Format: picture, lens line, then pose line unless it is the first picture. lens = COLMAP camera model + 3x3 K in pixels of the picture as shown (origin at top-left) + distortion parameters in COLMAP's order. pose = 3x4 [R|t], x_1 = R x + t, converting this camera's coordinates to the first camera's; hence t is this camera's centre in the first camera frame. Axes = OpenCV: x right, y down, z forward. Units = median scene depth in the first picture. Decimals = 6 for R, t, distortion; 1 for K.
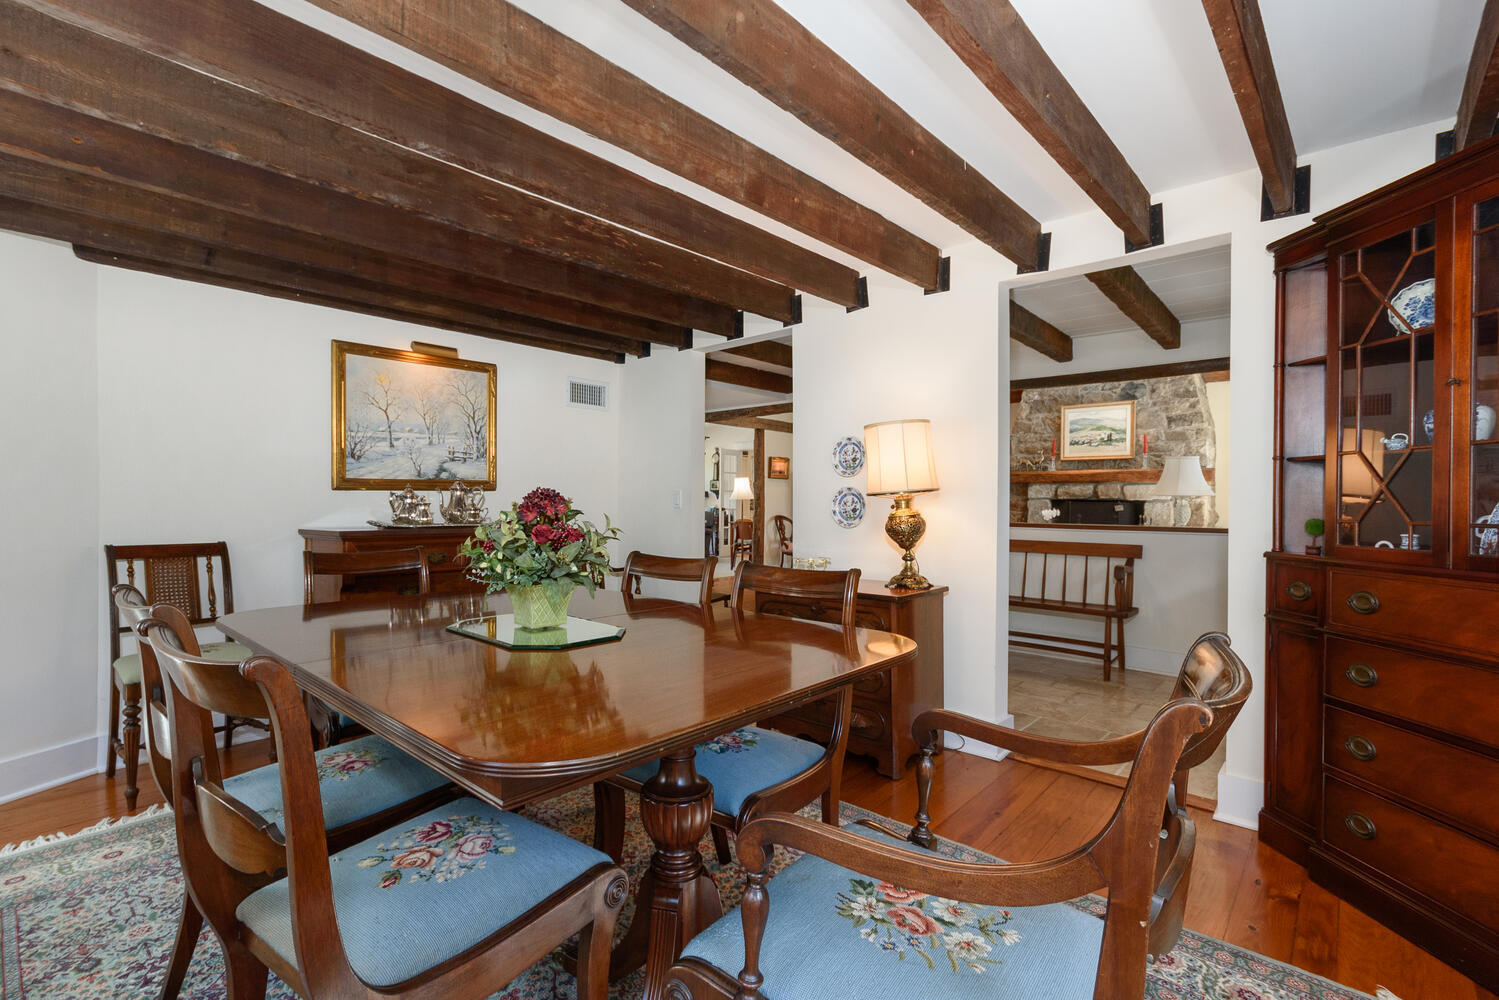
lens RADIAL K [[694.6, 0, 702.6], [0, 694.6, 509.5], [0, 0, 1]] dist [-0.004194, -0.000178]
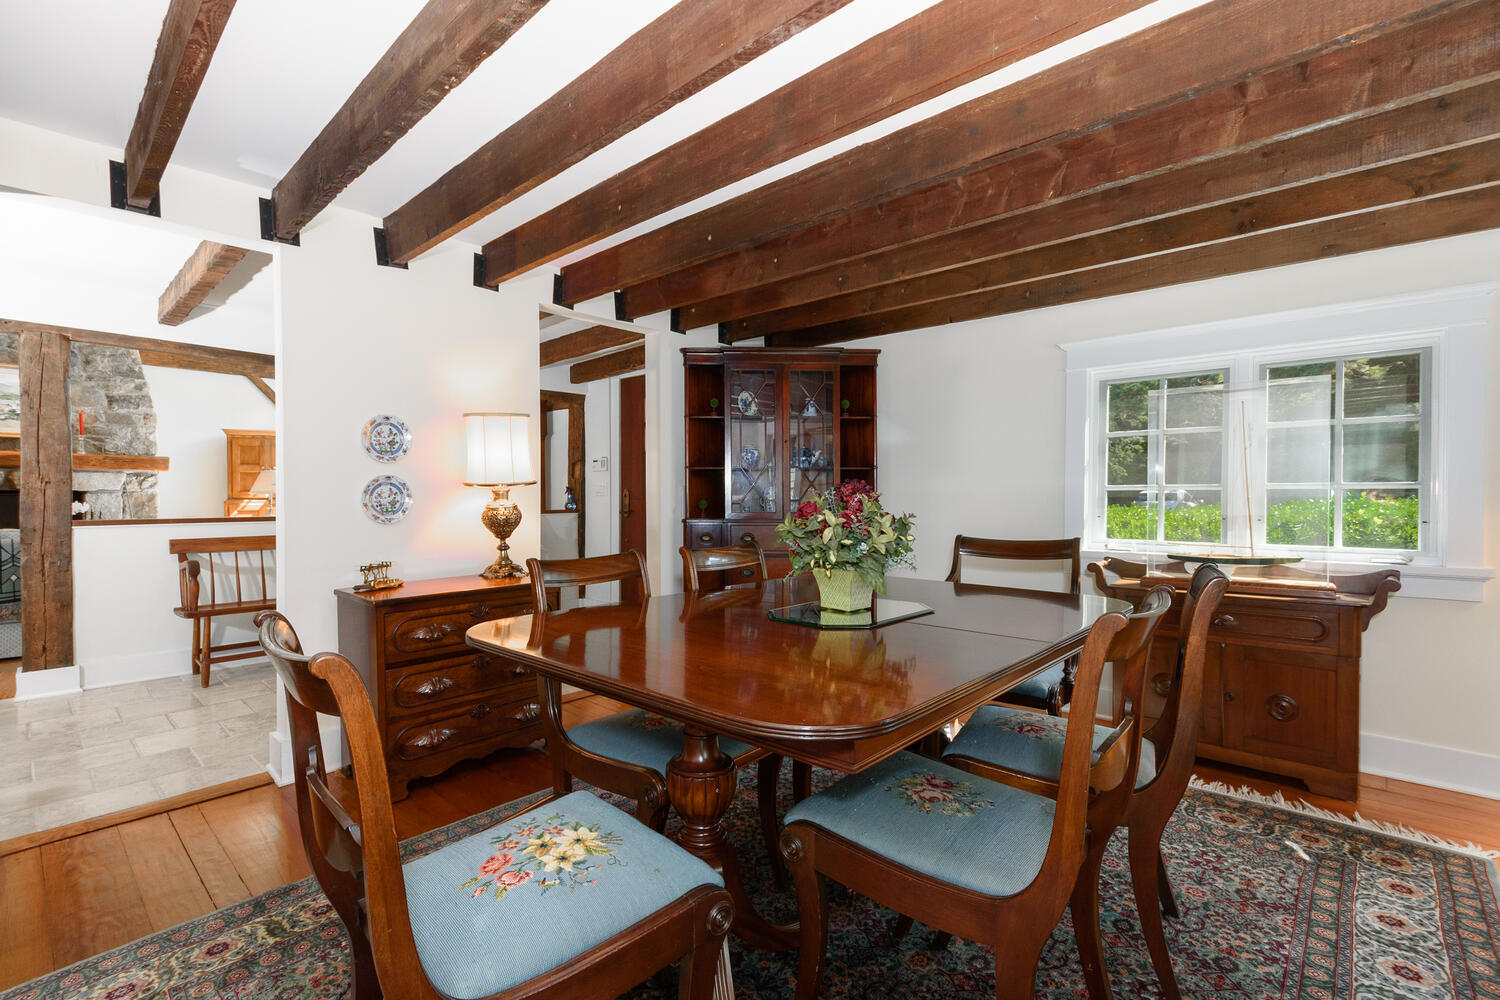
lens RADIAL K [[670.4, 0, 750.0], [0, 670.4, 500.0], [0, 0, 1]] dist [0.113075, -0.070013]
pose [[-0.041521, -0.012834, 0.999055, -0.243889], [0.013369, 0.999821, 0.013399, -0.002915], [-0.999048, 0.013913, -0.041342, 0.225858]]
